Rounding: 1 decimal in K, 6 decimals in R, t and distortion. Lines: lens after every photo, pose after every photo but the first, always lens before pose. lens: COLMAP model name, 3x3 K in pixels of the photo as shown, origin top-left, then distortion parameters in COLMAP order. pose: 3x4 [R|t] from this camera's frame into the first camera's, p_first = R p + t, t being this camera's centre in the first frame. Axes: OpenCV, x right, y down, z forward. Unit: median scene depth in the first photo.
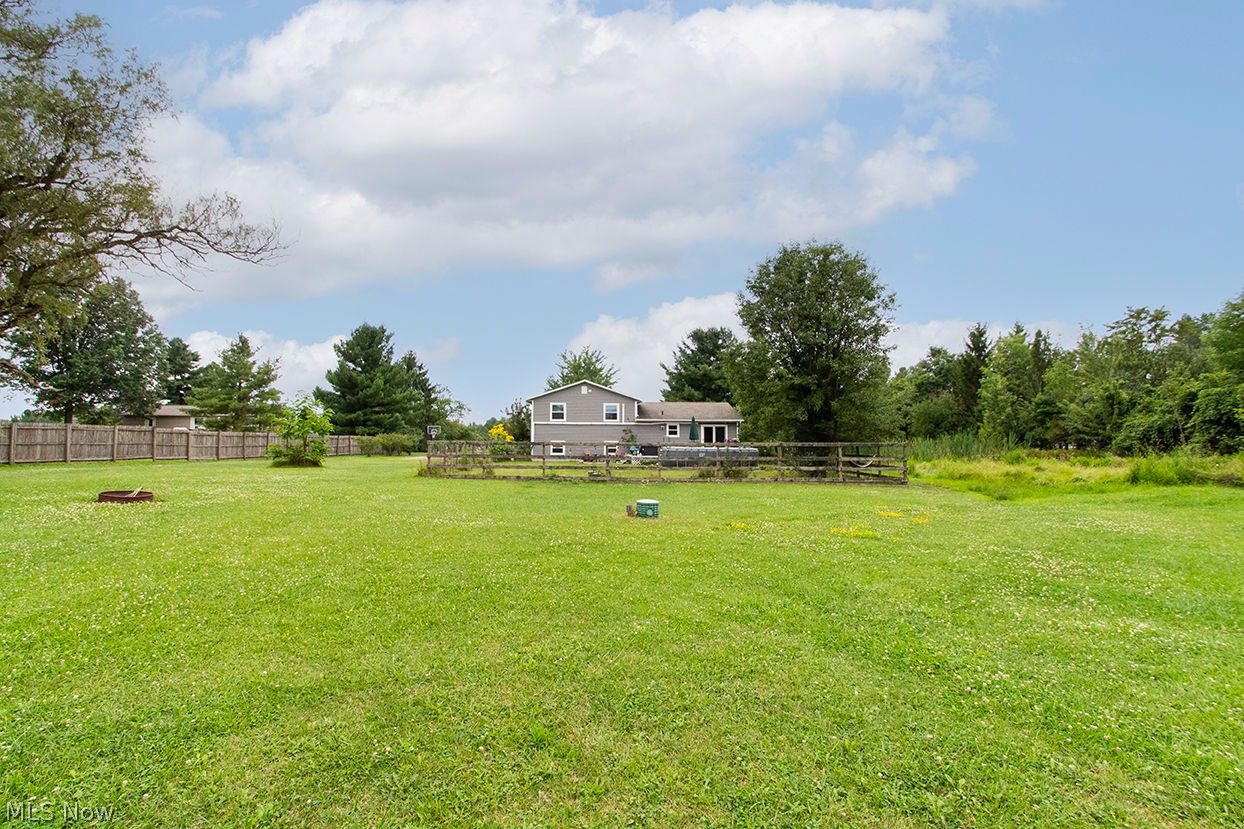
lens RADIAL K [[579.3, 0, 608.1], [0, 579.3, 409.7], [0, 0, 1]] dist [0.002996, -0.000235]
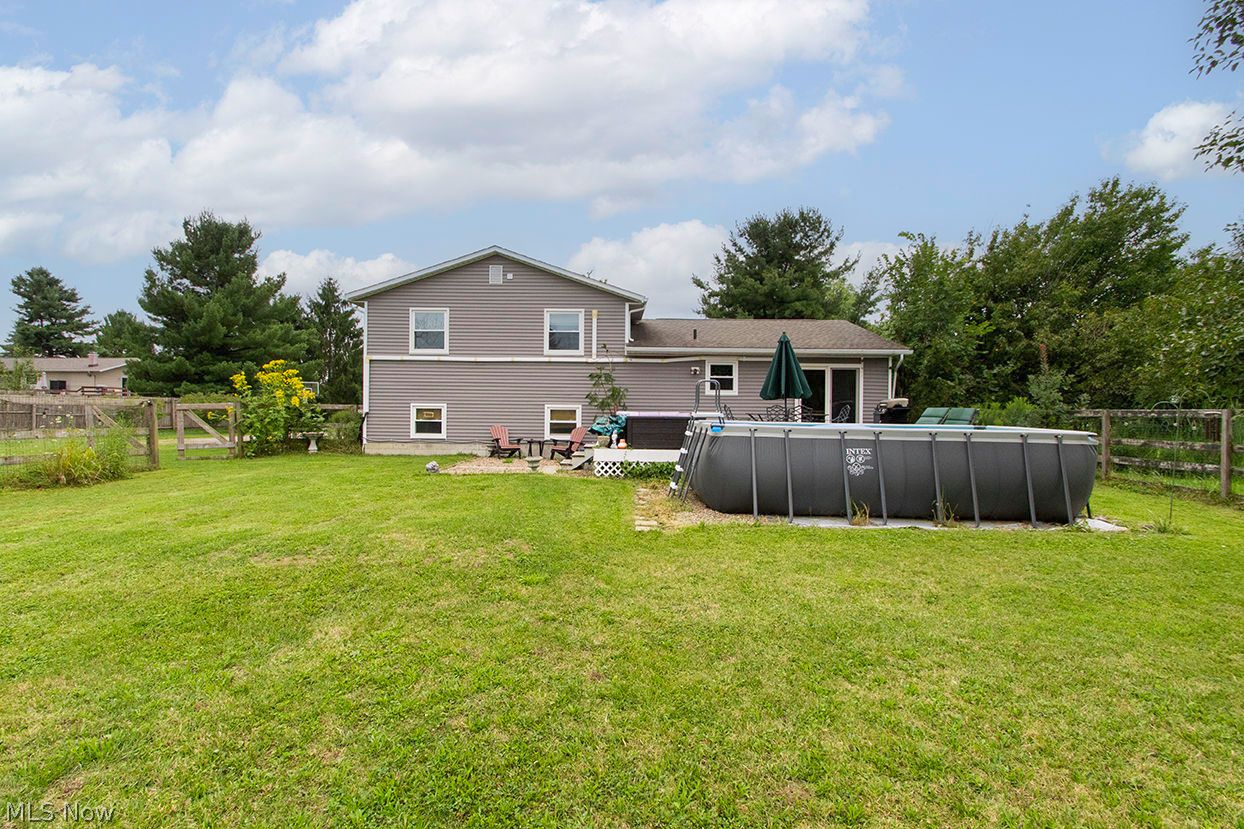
lens RADIAL K [[579.3, 0, 608.1], [0, 579.3, 409.7], [0, 0, 1]] dist [0.002996, -0.000235]
pose [[0.998370, 0.005815, -0.056770, 0.058348], [-0.003090, 0.998843, 0.047981, 0.038971], [0.056983, -0.047727, 0.997234, 0.613304]]
